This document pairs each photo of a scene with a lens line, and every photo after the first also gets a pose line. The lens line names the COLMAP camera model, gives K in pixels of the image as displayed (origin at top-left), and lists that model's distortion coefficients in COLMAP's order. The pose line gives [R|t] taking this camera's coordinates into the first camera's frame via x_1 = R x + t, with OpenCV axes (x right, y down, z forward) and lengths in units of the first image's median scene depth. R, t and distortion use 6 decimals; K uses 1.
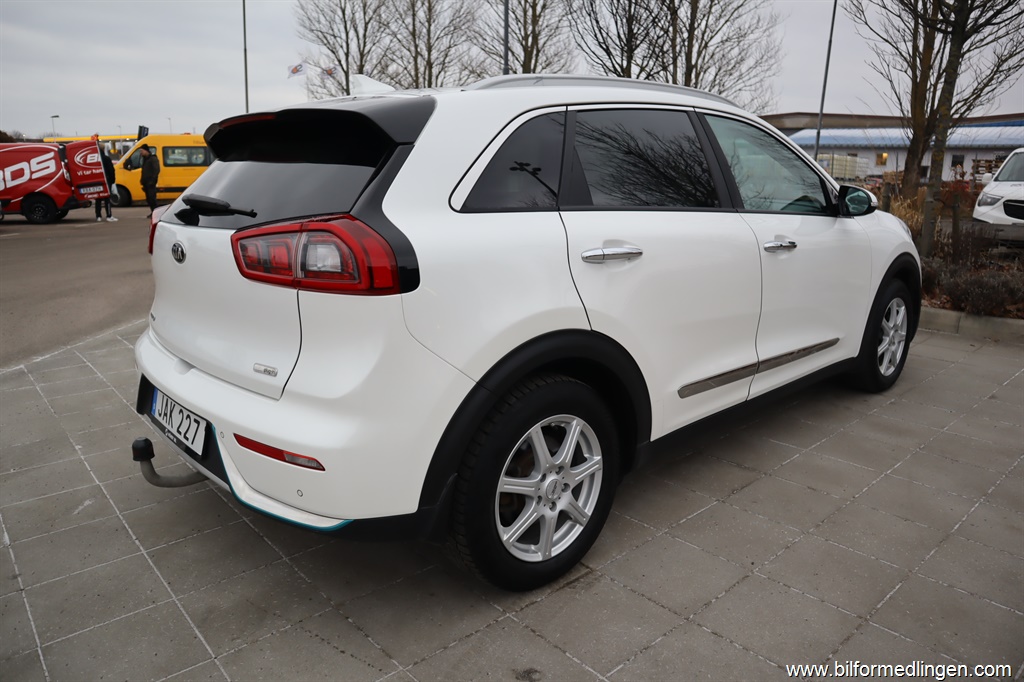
lens RADIAL K [[704.7, 0, 512.0], [0, 704.7, 341.0], [0, 0, 1]] dist [-0.115017, 0.061169]
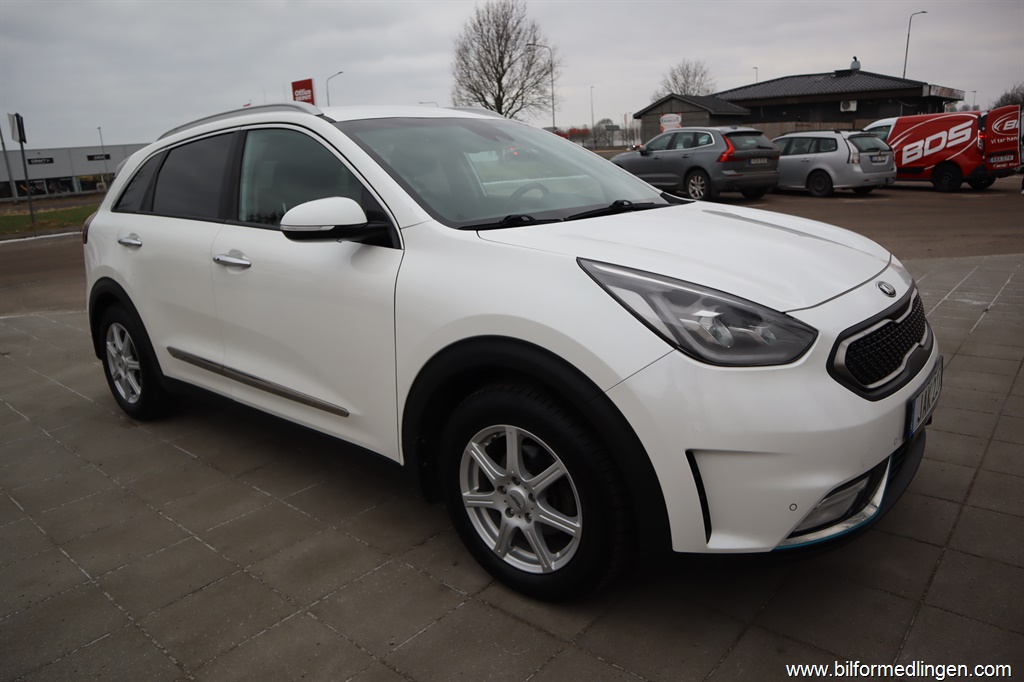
lens RADIAL K [[704.7, 0, 512.0], [0, 704.7, 341.0], [0, 0, 1]] dist [-0.115017, 0.061169]
pose [[0.131196, 0.242690, -0.961191, 1.080074], [-0.187317, 0.958175, 0.216361, -0.229672], [0.973499, 0.151662, 0.171169, 0.898491]]
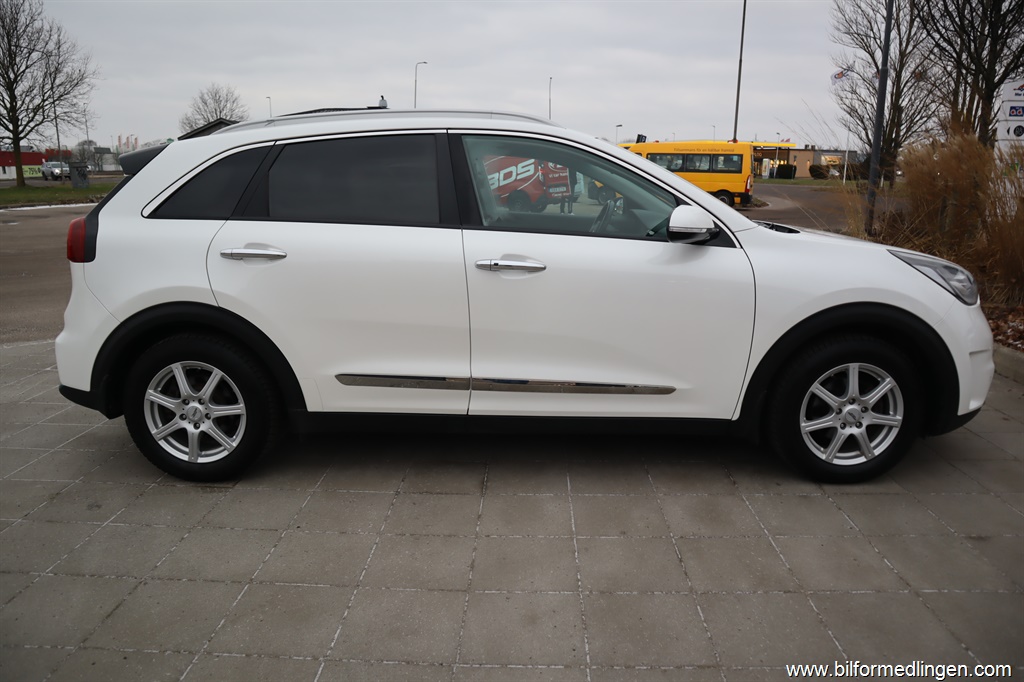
lens RADIAL K [[704.7, 0, 512.0], [0, 704.7, 341.0], [0, 0, 1]] dist [-0.115017, 0.061169]
pose [[0.721479, 0.159879, -0.673726, 0.840542], [-0.165647, 0.984579, 0.056258, -0.069811], [0.672331, 0.071012, 0.736837, 0.224759]]
